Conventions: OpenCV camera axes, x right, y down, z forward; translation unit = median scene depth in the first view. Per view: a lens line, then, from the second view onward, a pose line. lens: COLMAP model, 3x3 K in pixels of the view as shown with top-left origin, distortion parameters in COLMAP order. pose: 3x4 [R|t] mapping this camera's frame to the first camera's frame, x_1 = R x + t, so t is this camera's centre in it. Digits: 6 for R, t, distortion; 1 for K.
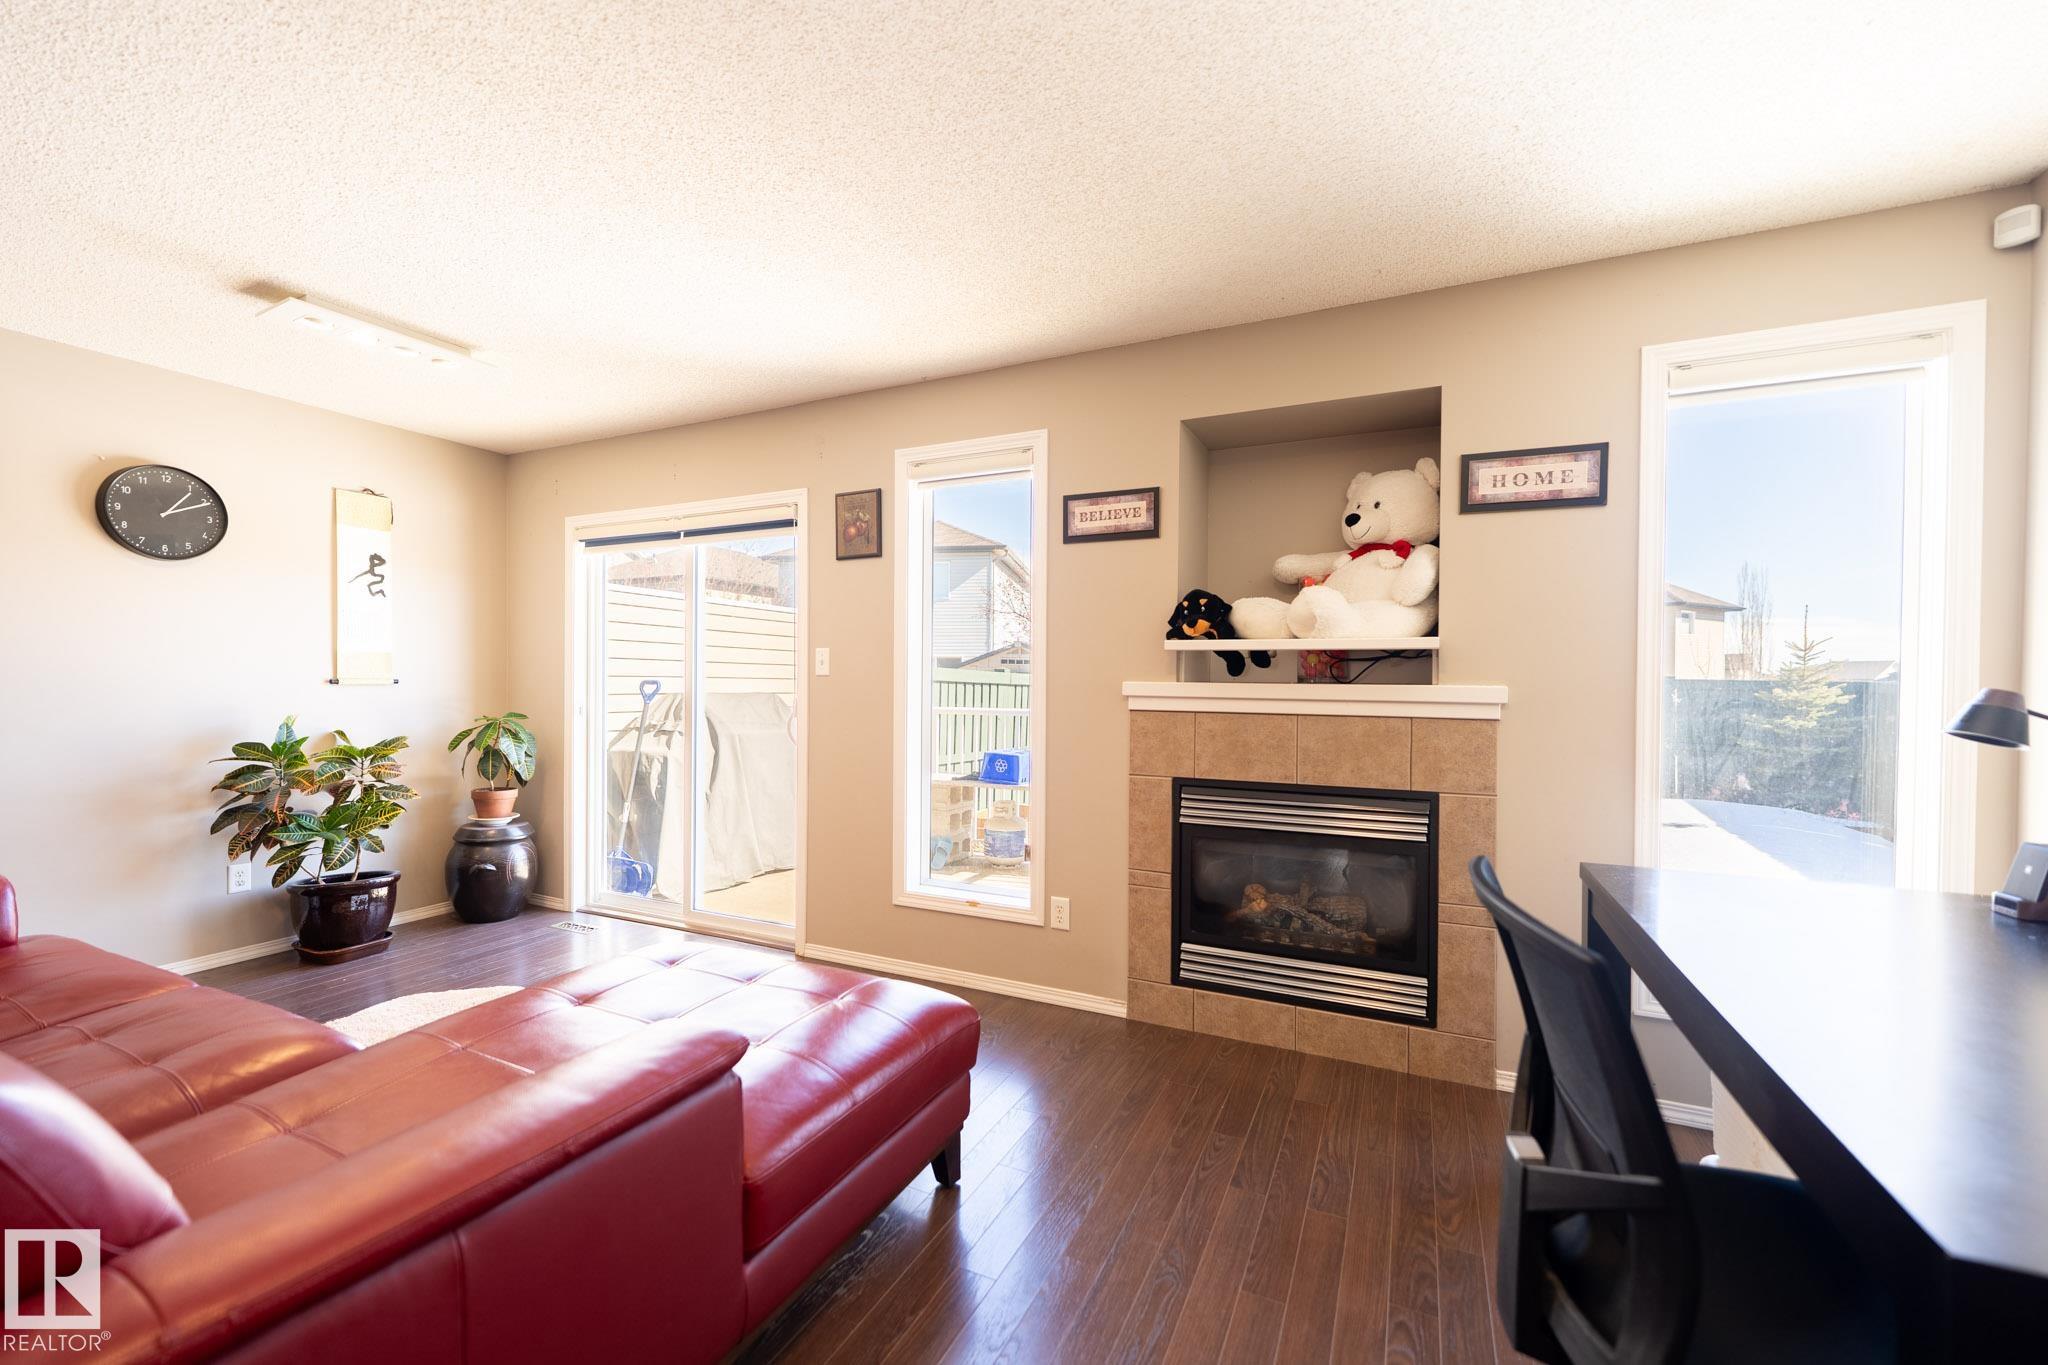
lens RADIAL K [[835.3, 0, 1005.7], [0, 835.3, 686.7], [0, 0, 1]] dist [-0.003907, 0.000294]
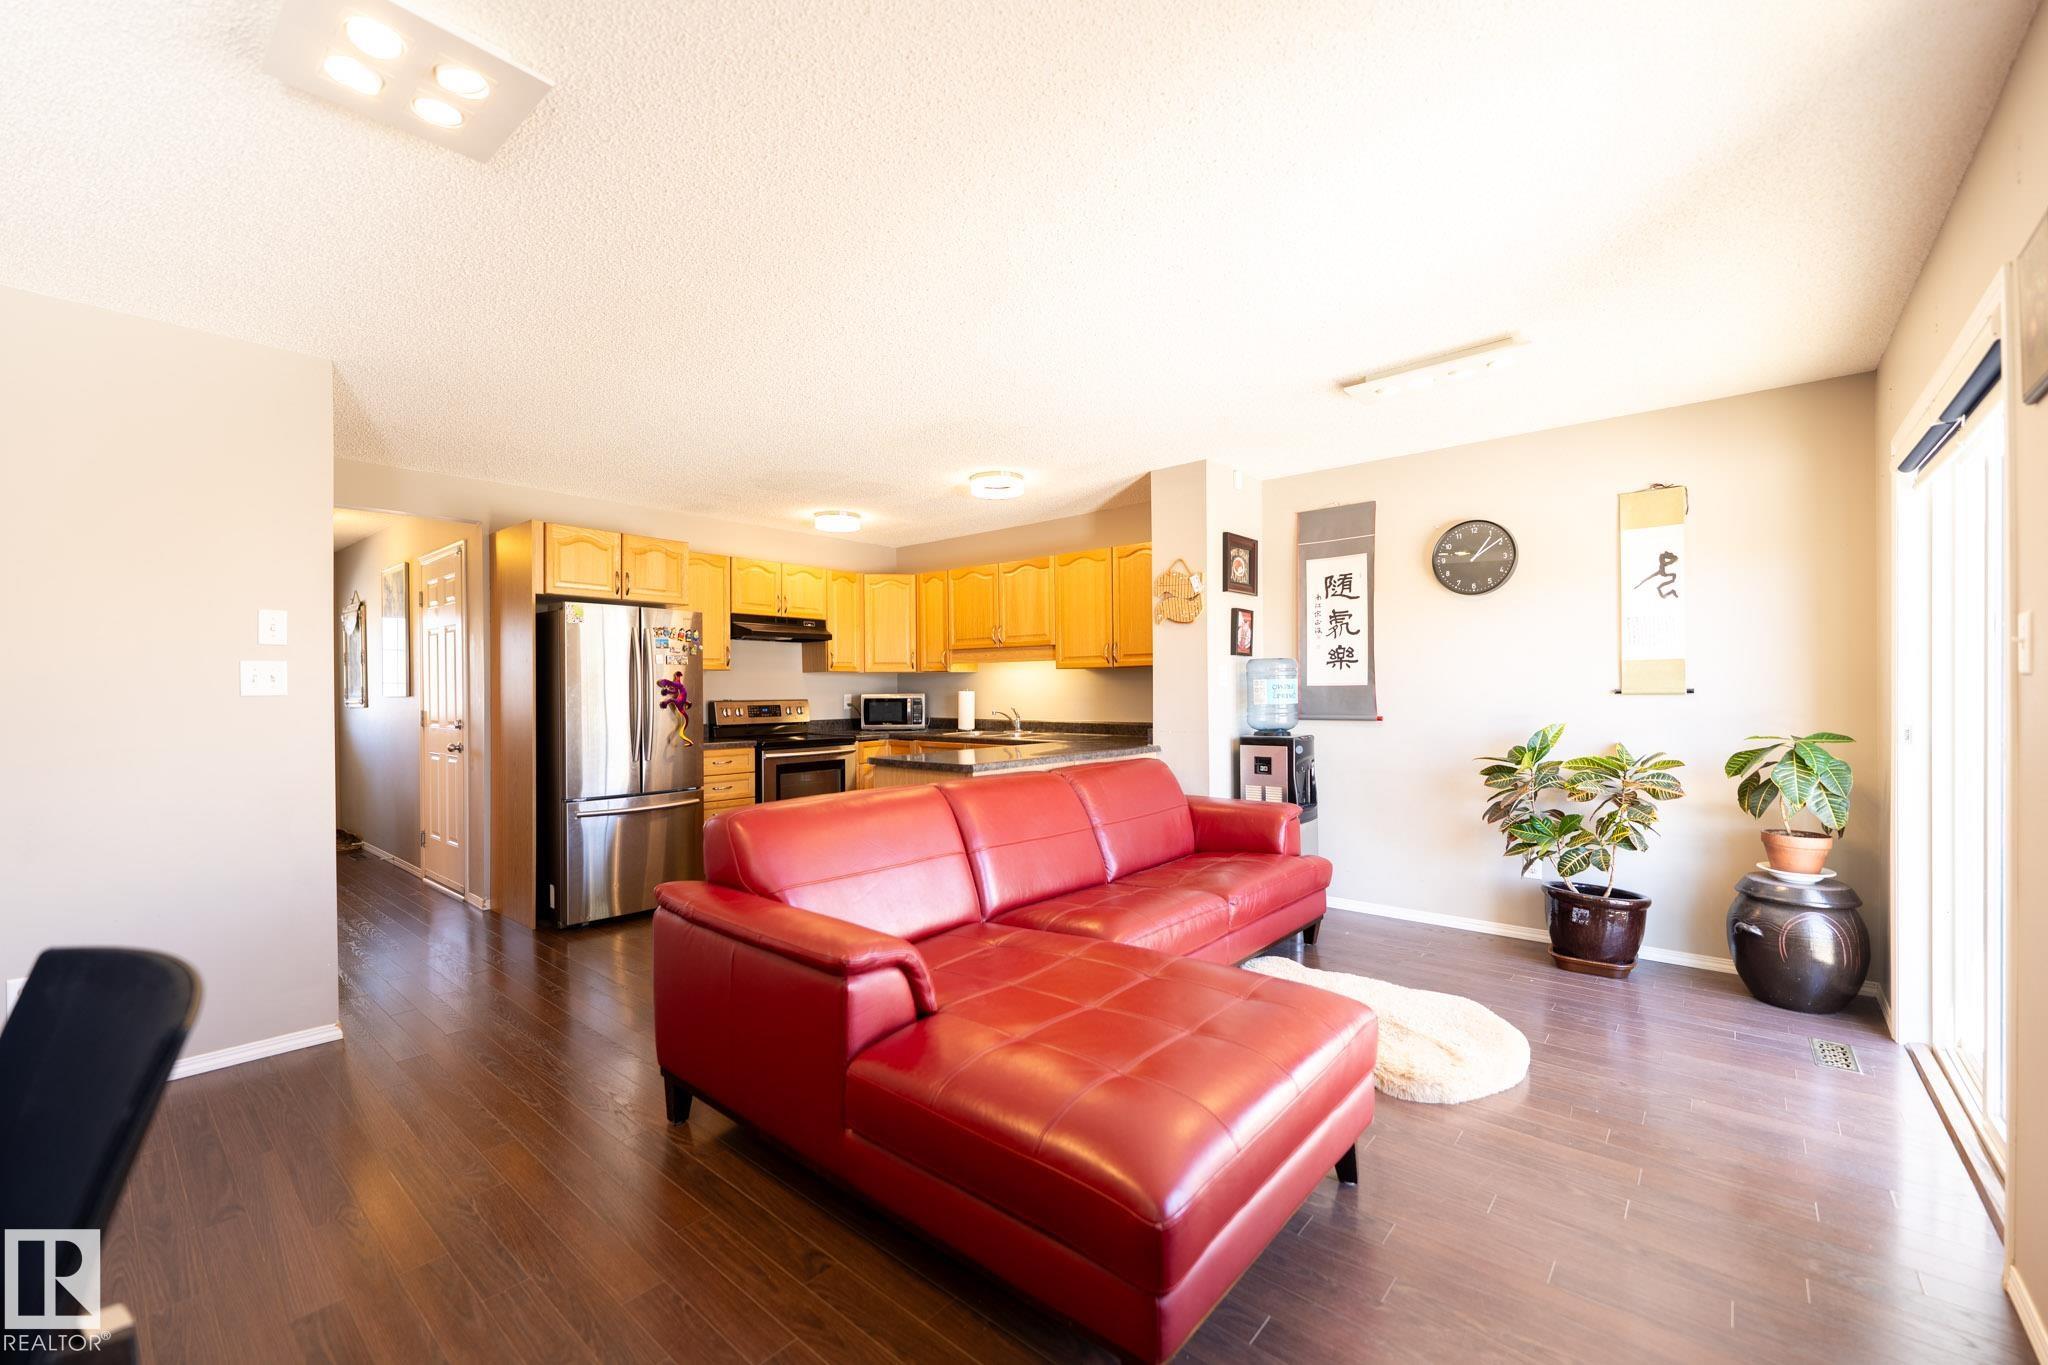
lens RADIAL K [[835.3, 0, 1006.0], [0, 835.3, 694.3], [0, 0, 1]] dist [-0.003907, 0.000294]
pose [[-0.267365, -0.000481, -0.963595, 0.498697], [-0.000543, 1.000000, -0.000349, -0.003631], [0.963595, 0.000430, -0.267365, 0.853891]]
